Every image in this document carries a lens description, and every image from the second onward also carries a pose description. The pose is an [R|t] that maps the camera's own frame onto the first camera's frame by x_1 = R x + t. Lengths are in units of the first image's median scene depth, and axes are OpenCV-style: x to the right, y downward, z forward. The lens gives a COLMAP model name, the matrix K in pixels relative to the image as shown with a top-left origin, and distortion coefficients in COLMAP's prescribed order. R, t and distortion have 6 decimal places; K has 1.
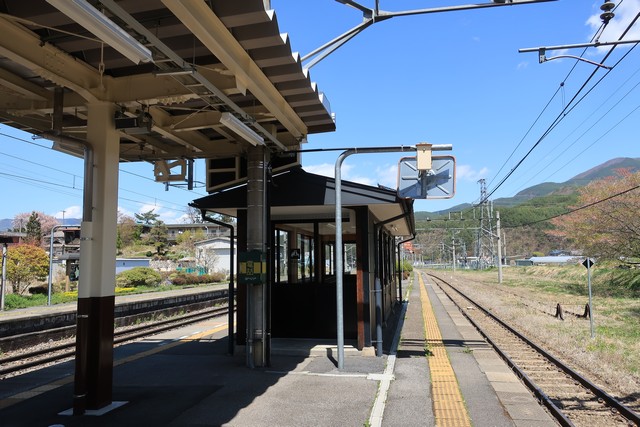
lens RADIAL K [[500.9, 0, 322.2], [0, 500.9, 213.7], [0, 0, 1]] dist [0.000121, -0.000528]
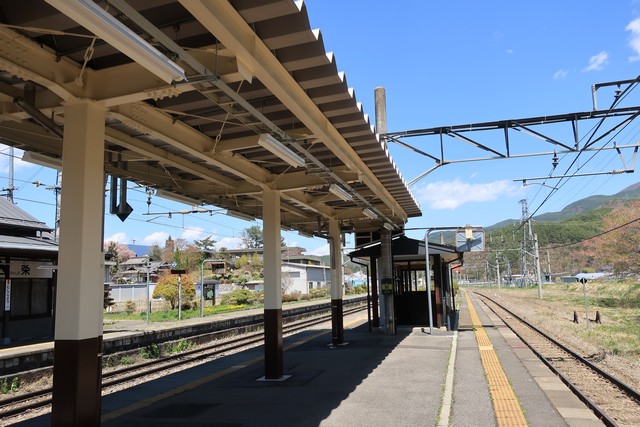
lens RADIAL K [[500.9, 0, 322.1], [0, 500.9, 215.5], [0, 0, 1]] dist [0.000121, -0.000528]
pose [[0.996391, -0.028544, -0.079937, -0.130365], [0.025553, 0.998944, -0.038194, -0.064890], [0.080942, 0.036013, 0.996068, -0.622098]]
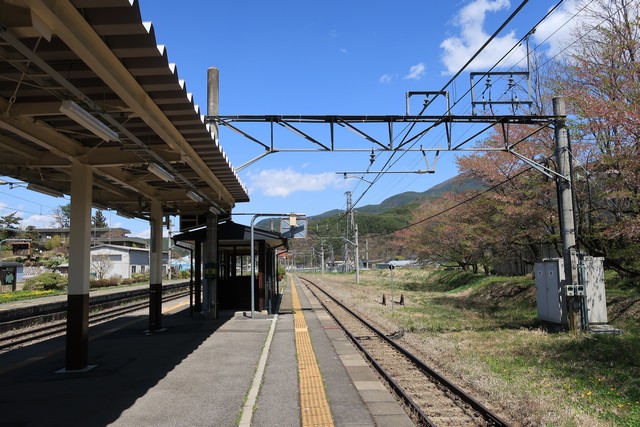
lens RADIAL K [[500.9, 0, 318.6], [0, 500.9, 216.8], [0, 0, 1]] dist [0.000121, -0.000528]
pose [[0.970371, 0.016605, 0.241047, -0.116640], [-0.016110, 0.999862, -0.004025, -0.064616], [-0.241080, 0.000023, 0.970505, -0.622670]]
